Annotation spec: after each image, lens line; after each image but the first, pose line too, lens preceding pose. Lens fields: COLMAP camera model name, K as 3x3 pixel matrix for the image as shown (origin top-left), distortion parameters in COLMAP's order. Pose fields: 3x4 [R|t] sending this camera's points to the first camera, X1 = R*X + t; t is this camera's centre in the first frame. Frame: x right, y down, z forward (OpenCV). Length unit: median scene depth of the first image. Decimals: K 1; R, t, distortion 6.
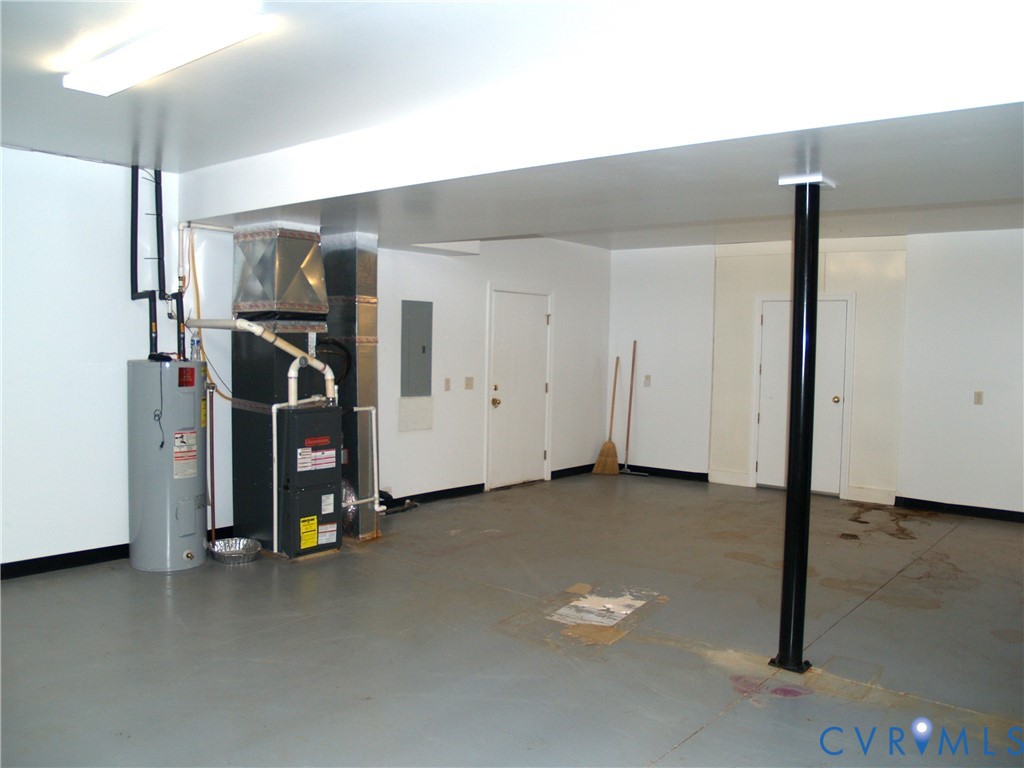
lens RADIAL K [[832.9, 0, 512.0], [0, 832.9, 384.0], [0, 0, 1]] dist [-0.125082, 0.008257]
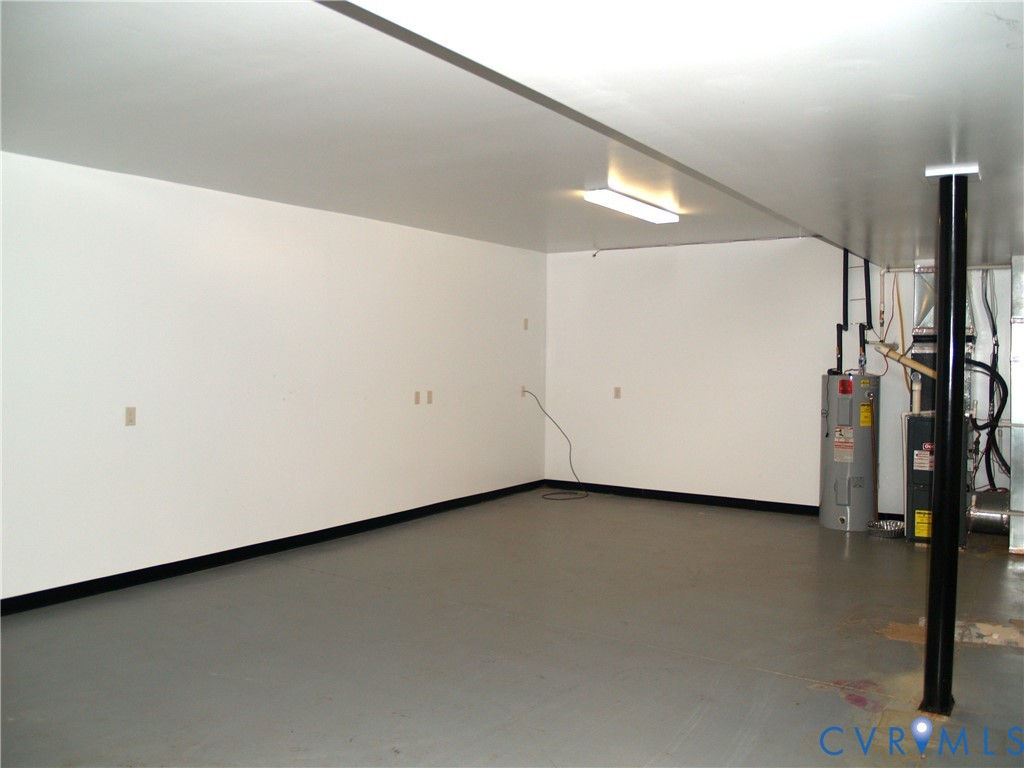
lens RADIAL K [[832.9, 0, 512.0], [0, 832.9, 384.0], [0, 0, 1]] dist [-0.125082, 0.008257]
pose [[0.092074, 0.016393, -0.995617, 0.875838], [-0.049422, 0.998707, 0.011873, -0.001978], [0.994525, 0.048112, 0.092765, 0.324679]]
